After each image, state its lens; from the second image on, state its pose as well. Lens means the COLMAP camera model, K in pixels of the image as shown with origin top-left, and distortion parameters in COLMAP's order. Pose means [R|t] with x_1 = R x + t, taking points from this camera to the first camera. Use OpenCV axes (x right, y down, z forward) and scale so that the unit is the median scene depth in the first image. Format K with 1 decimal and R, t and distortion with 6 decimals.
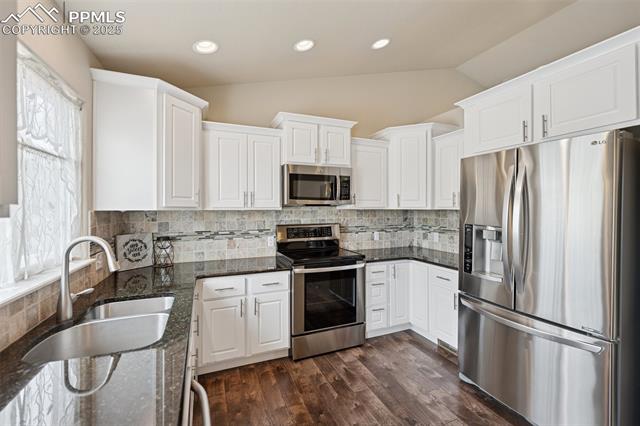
lens RADIAL K [[272.1, 0, 319.7], [0, 272.1, 210.4], [0, 0, 1]] dist [-0.000371, -0.000010]
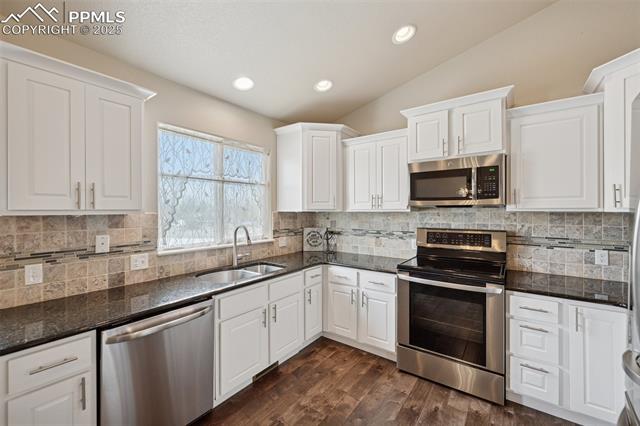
lens RADIAL K [[265.4, 0, 320.0], [0, 265.4, 213.0], [0, 0, 1]] dist [0.000012, 0.000024]
pose [[0.516019, 0.009526, -0.856524, 0.505856], [-0.005146, 0.999955, 0.008021, -0.003773], [0.856562, 0.000269, 0.516044, 0.254367]]
